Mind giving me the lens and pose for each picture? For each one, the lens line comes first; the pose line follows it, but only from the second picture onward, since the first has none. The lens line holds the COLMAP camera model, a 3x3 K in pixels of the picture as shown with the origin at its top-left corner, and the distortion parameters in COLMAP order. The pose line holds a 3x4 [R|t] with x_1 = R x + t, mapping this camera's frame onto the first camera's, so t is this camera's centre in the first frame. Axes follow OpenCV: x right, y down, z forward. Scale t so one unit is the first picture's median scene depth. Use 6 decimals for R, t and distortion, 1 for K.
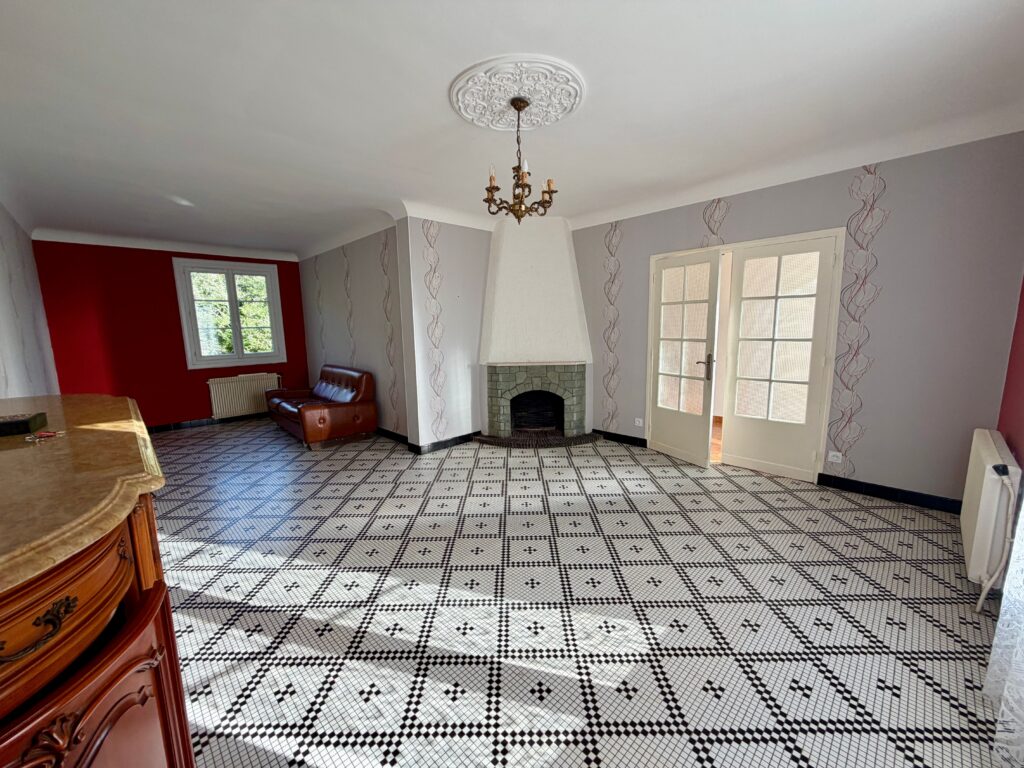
lens RADIAL K [[408.8, 0, 509.0], [0, 408.8, 385.0], [0, 0, 1]] dist [-0.003930, -0.000190]
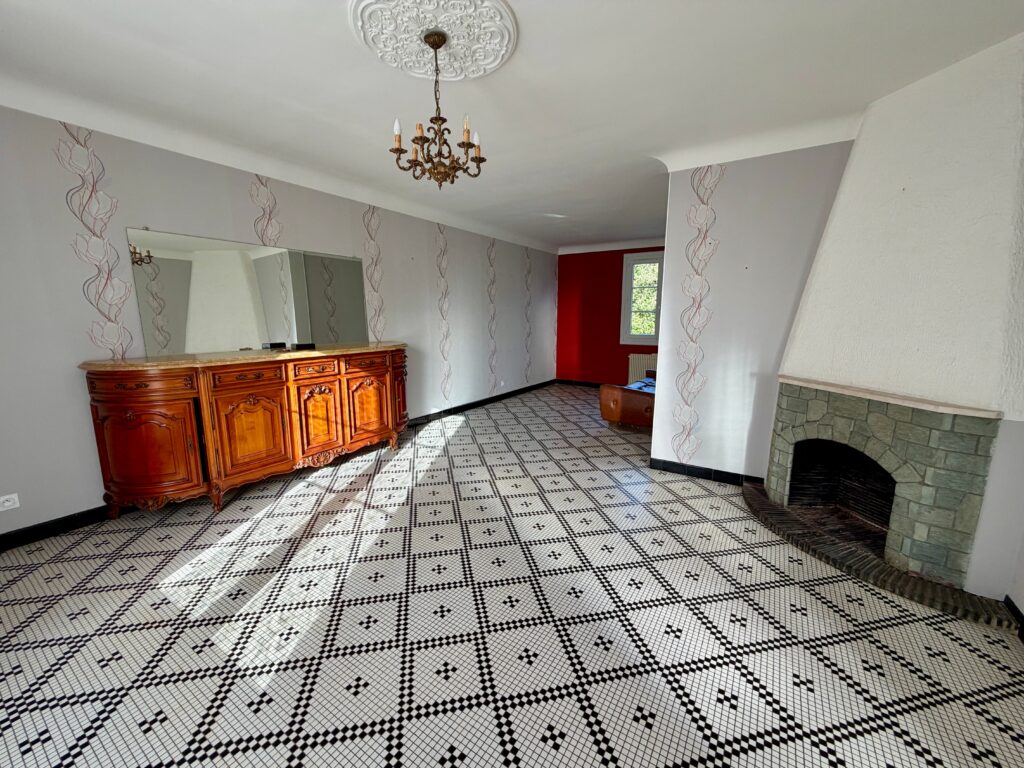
lens RADIAL K [[408.8, 0, 509.0], [0, 408.8, 385.0], [0, 0, 1]] dist [-0.003930, -0.000190]
pose [[0.217984, 0.187069, -0.957856, 0.715561], [-0.150885, 0.976117, 0.156297, -0.117830], [0.964218, 0.110456, 0.241004, 0.751347]]
